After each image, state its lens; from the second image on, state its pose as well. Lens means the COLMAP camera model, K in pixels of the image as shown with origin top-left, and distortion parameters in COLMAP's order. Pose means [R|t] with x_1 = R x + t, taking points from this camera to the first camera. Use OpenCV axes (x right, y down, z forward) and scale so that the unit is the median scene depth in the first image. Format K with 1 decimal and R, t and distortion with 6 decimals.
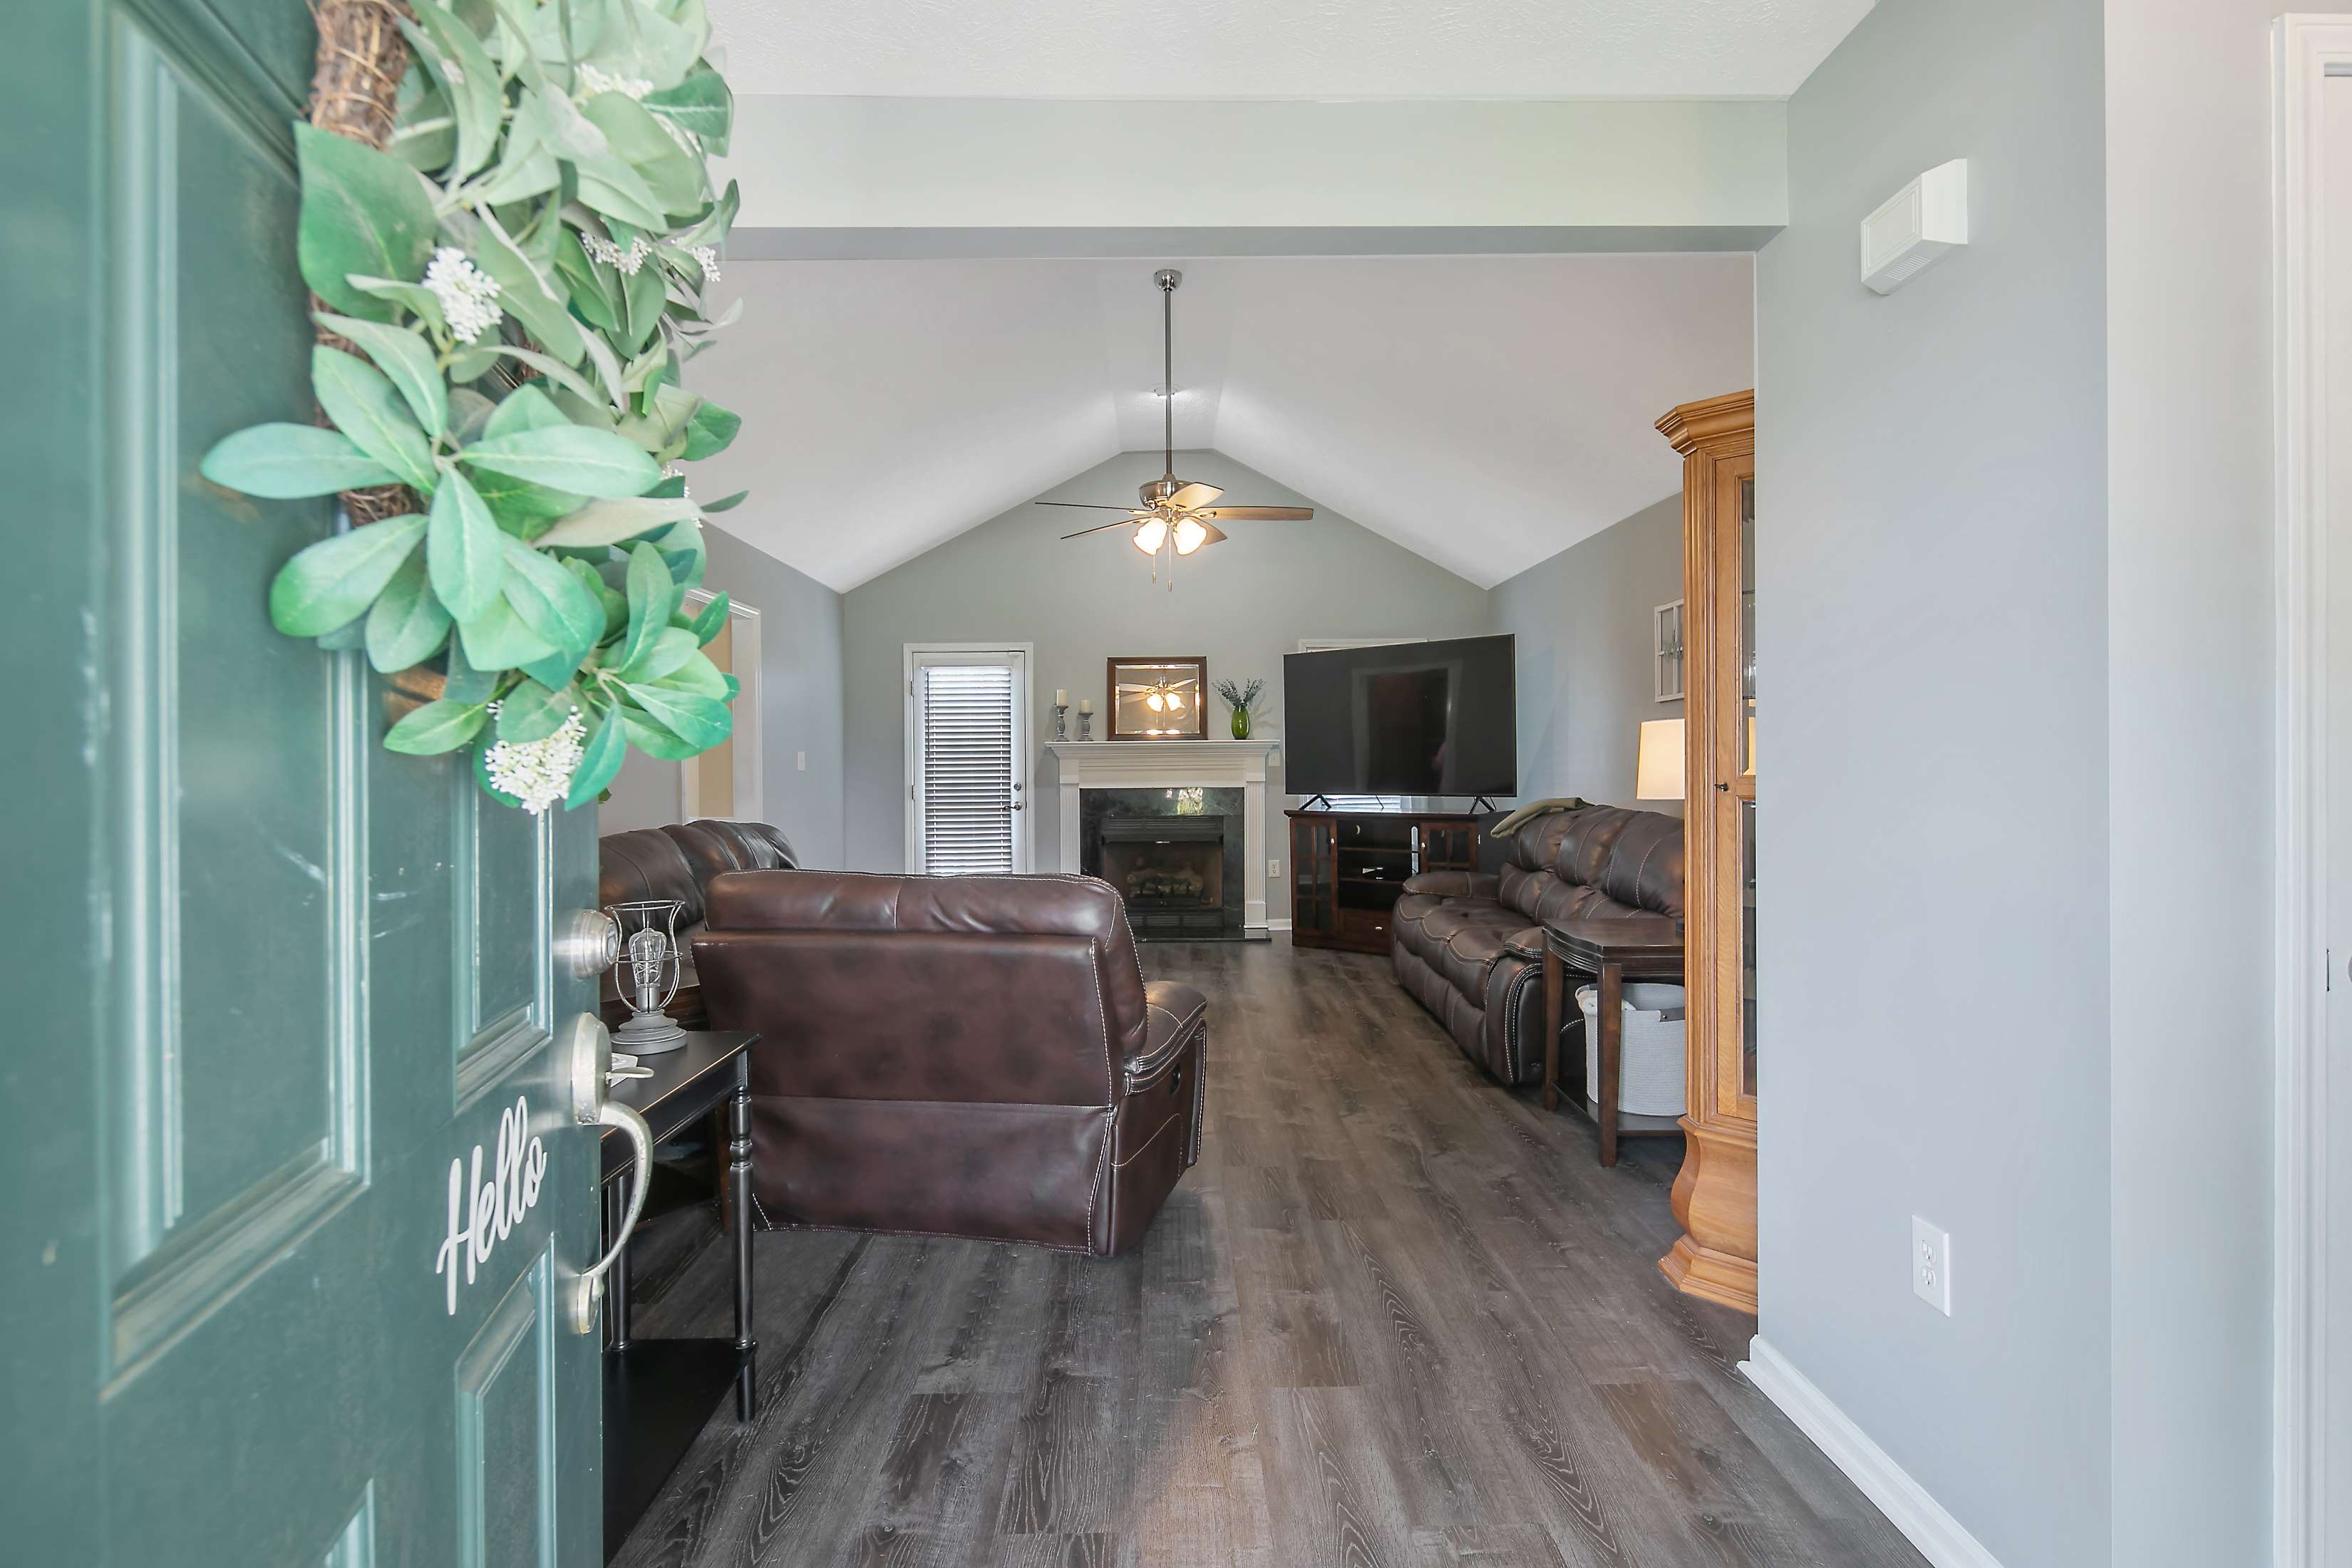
lens RADIAL K [[1137.8, 0, 1182.4], [0, 1137.8, 774.8], [0, 0, 1]] dist [0.004577, 0.000501]
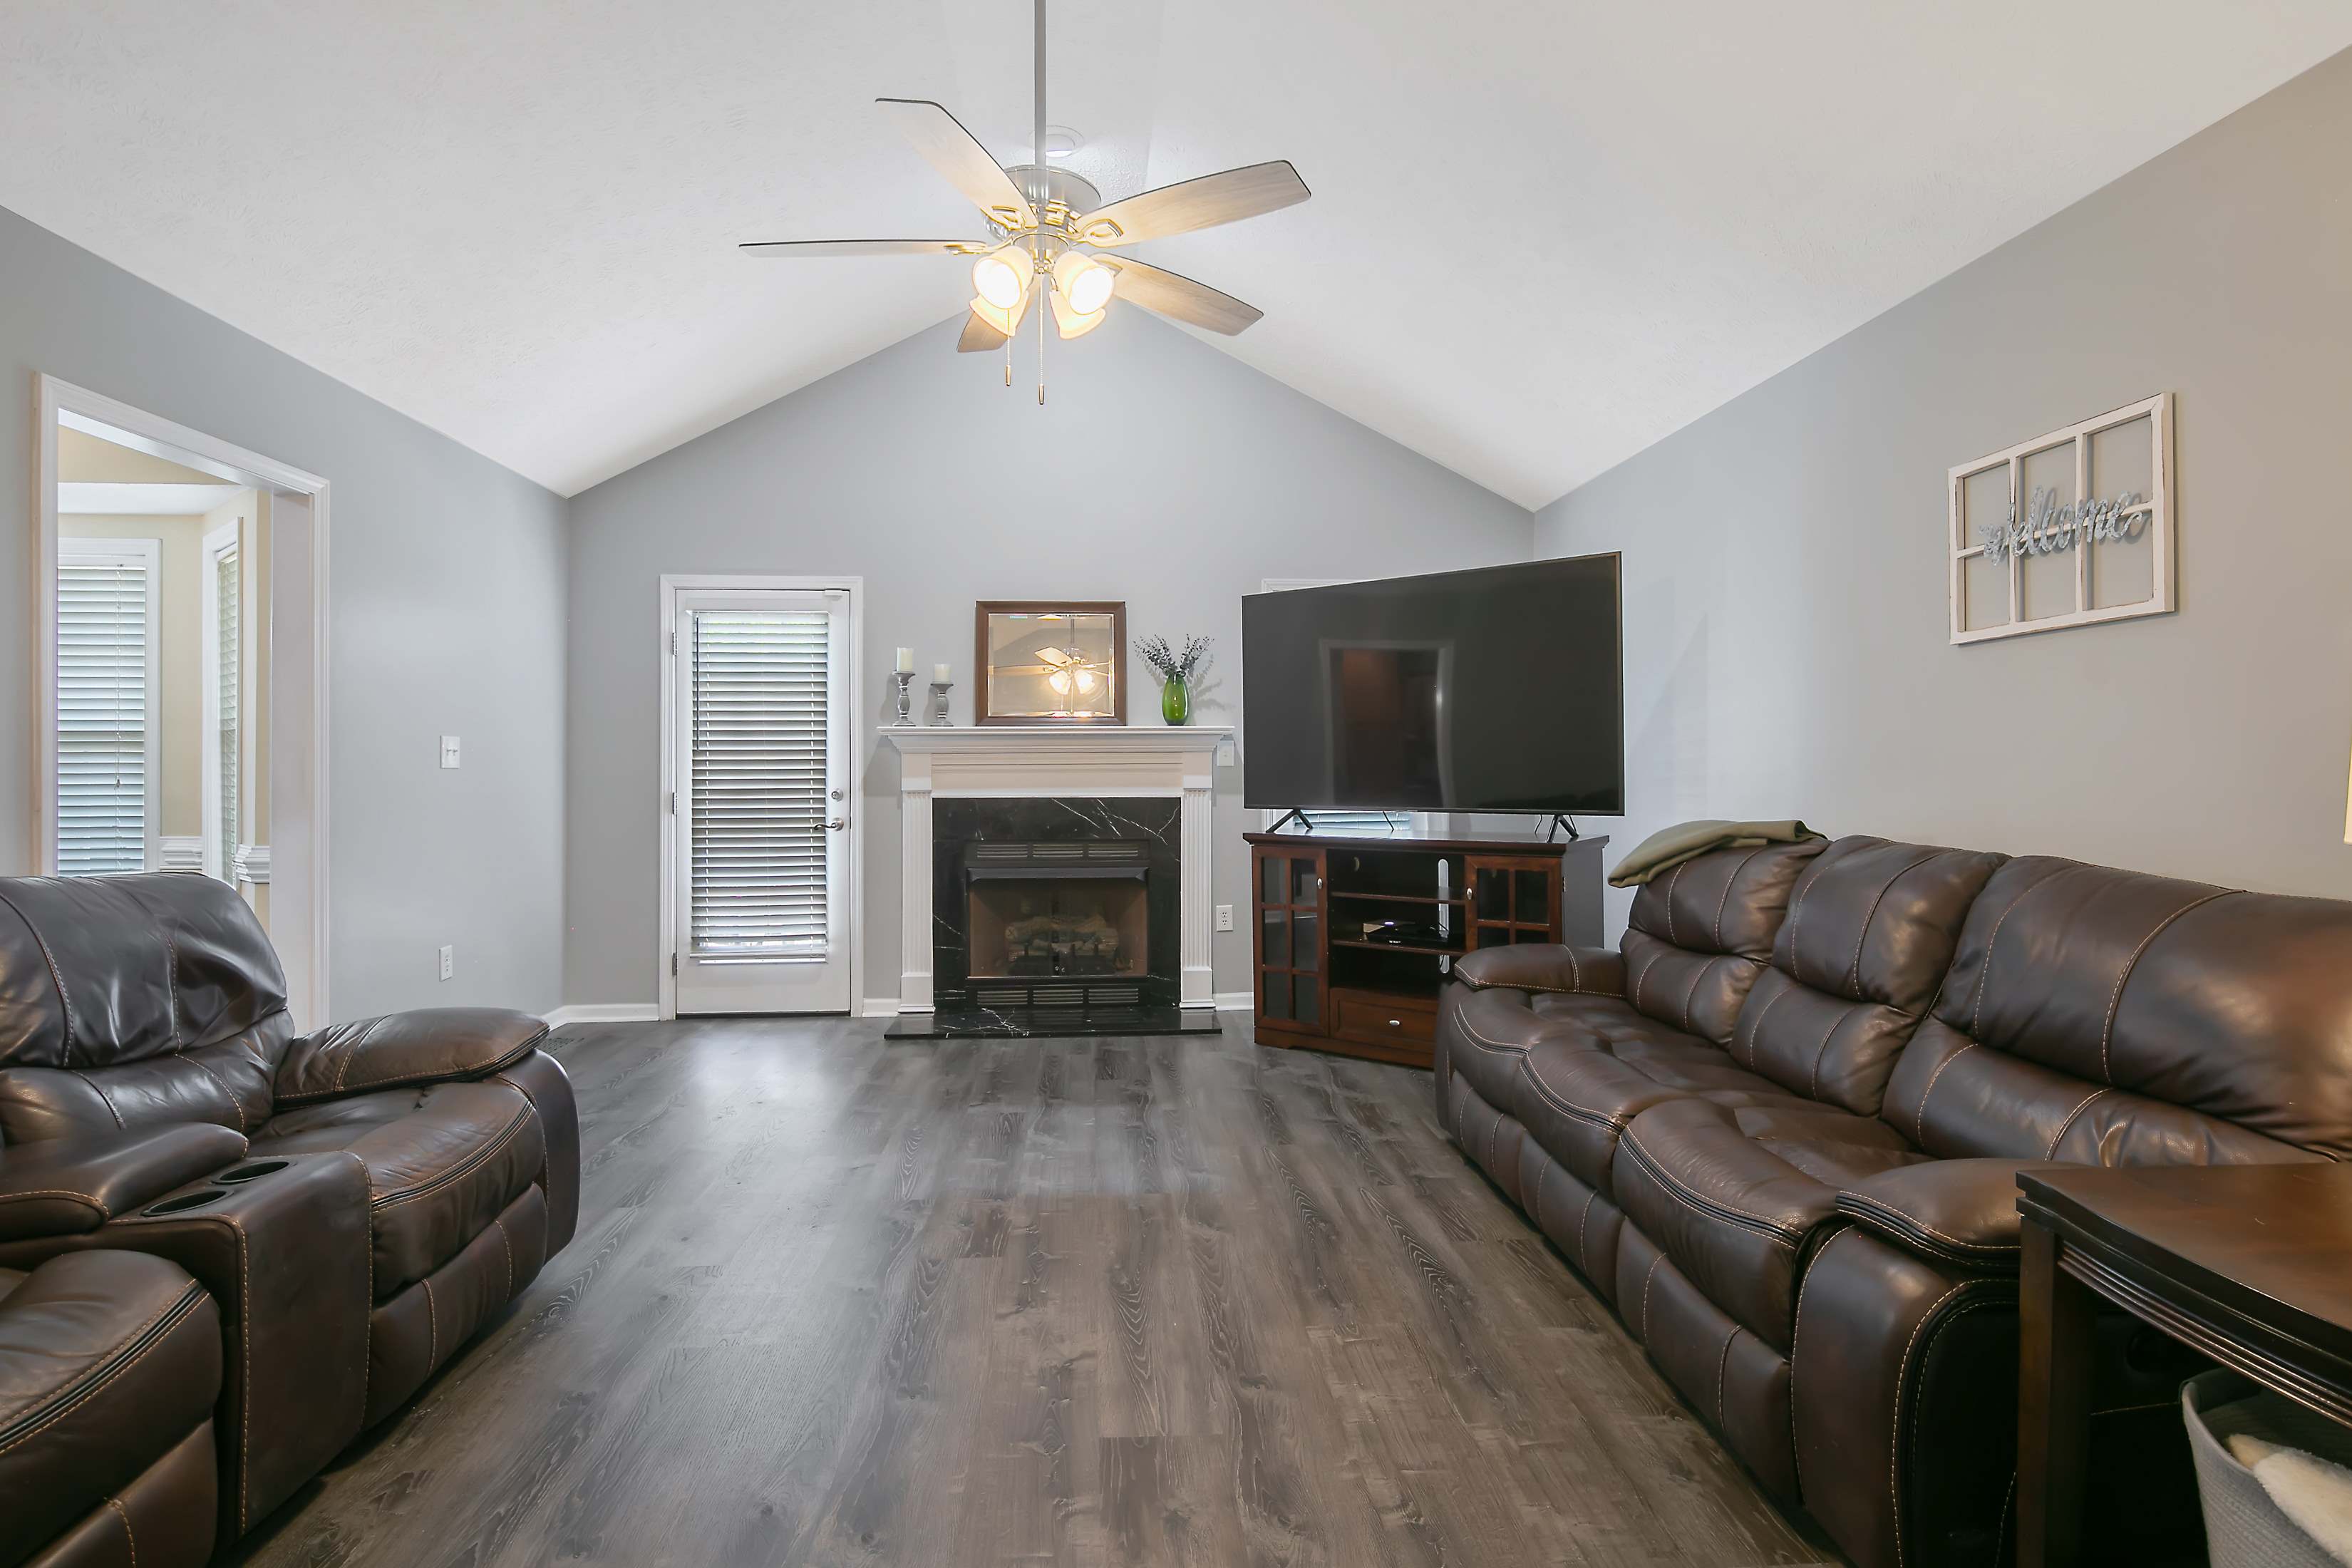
lens RADIAL K [[1170.1, 0, 1180.2], [0, 1170.1, 762.4], [0, 0, 1]] dist [0.001259, 0.000211]
pose [[0.998137, 0.005609, 0.060749, 0.012700], [-0.004618, 0.999854, -0.016436, 0.001871], [-0.060832, 0.016125, 0.998018, 0.329548]]
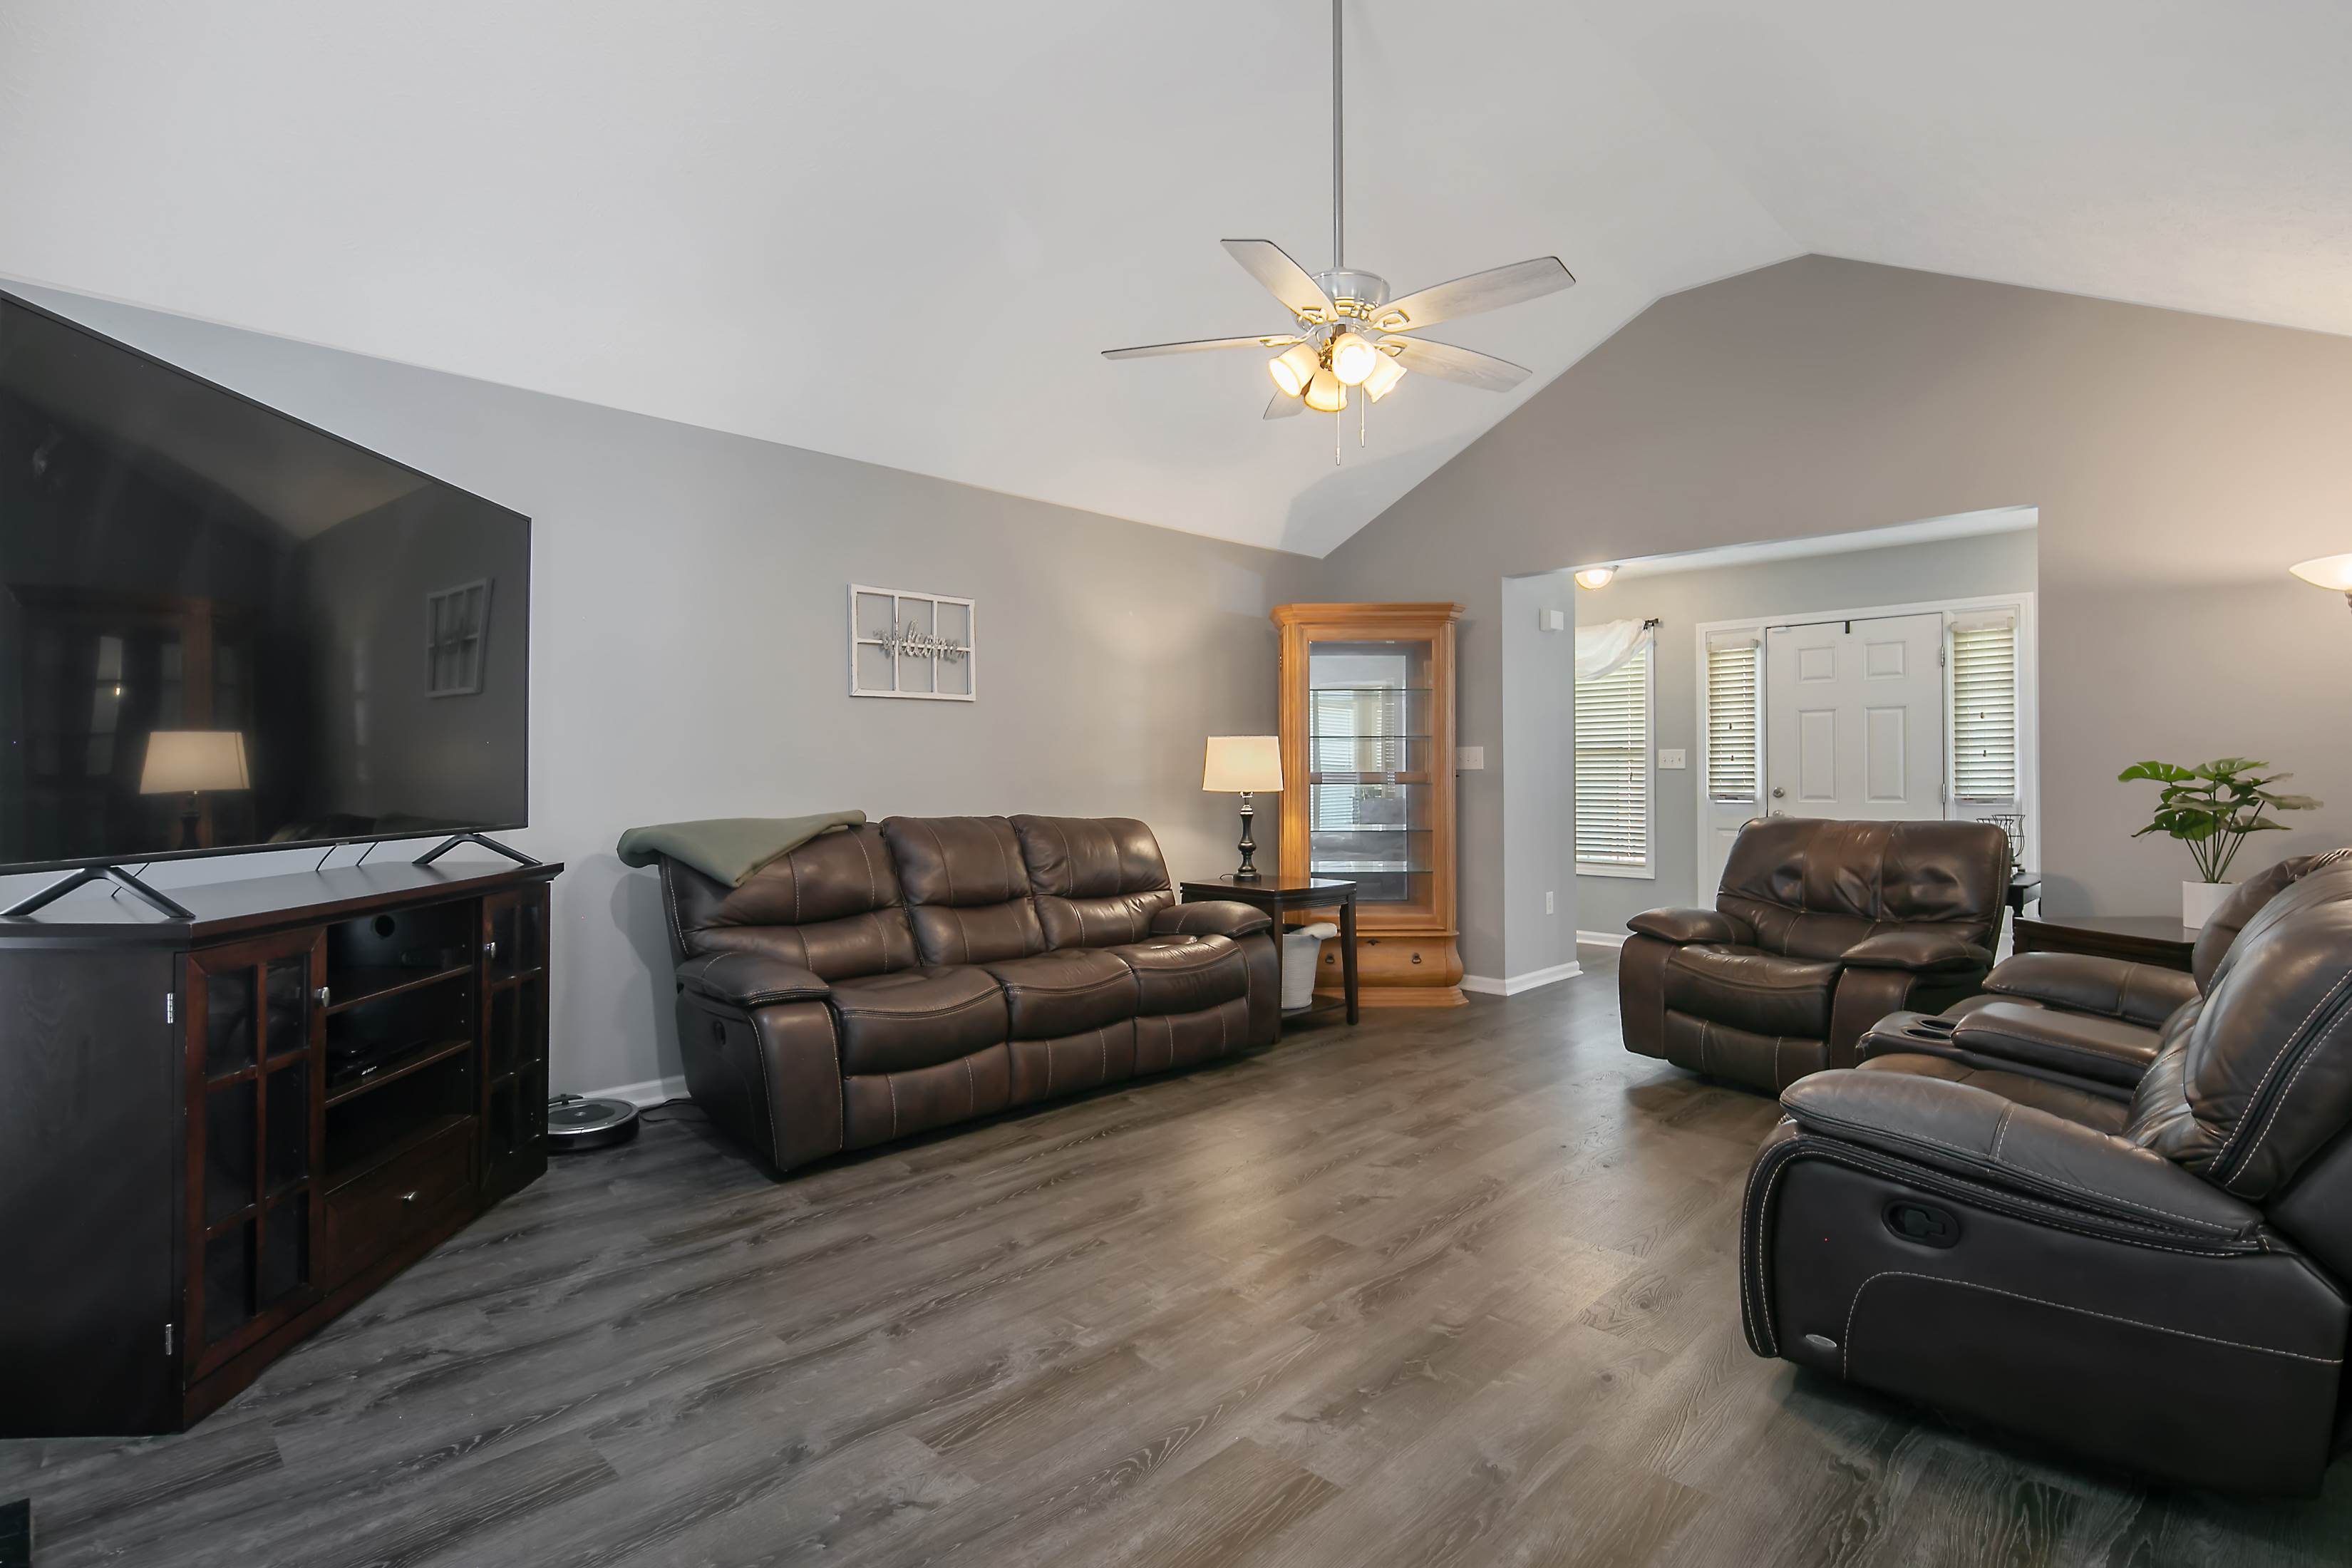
lens RADIAL K [[1137.8, 0, 1182.4], [0, 1137.8, 774.8], [0, 0, 1]] dist [0.004577, 0.000501]
pose [[-0.705231, 0.009297, 0.708916, -0.252273], [0.013441, 0.999910, 0.000258, -0.000479], [-0.708850, 0.009710, -0.705293, 0.996441]]
